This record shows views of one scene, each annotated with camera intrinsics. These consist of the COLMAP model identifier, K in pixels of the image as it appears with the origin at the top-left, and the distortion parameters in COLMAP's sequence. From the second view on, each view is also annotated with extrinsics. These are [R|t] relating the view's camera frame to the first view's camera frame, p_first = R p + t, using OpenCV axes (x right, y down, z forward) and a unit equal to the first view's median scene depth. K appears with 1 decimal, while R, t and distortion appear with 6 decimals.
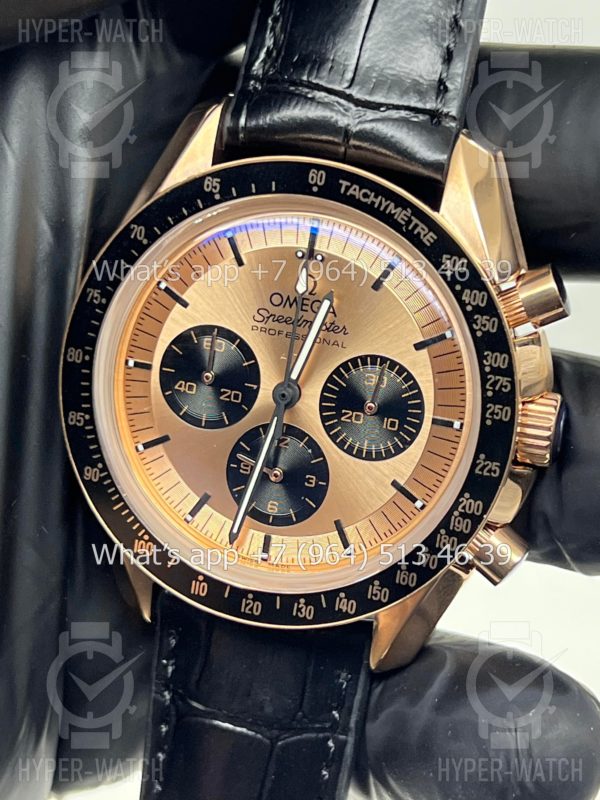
lens RADIAL K [[1921.2, 0, 293.3], [0, 1921.2, 398.0], [0, 0, 1]] dist [0.128480, 0.000000]
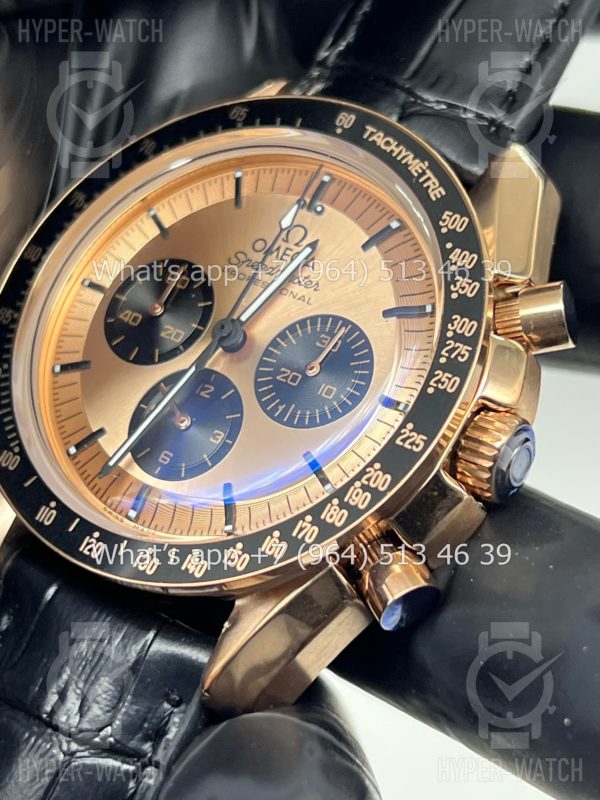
lens RADIAL K [[1921.2, 0, 300.8], [0, 1921.2, 401.4], [0, 0, 1]] dist [0.128480, 0.000000]
pose [[0.927179, 0.289404, -0.237873, 0.240384], [-0.366479, 0.832353, -0.415789, 0.369613], [0.077663, 0.472687, 0.877801, 0.261630]]
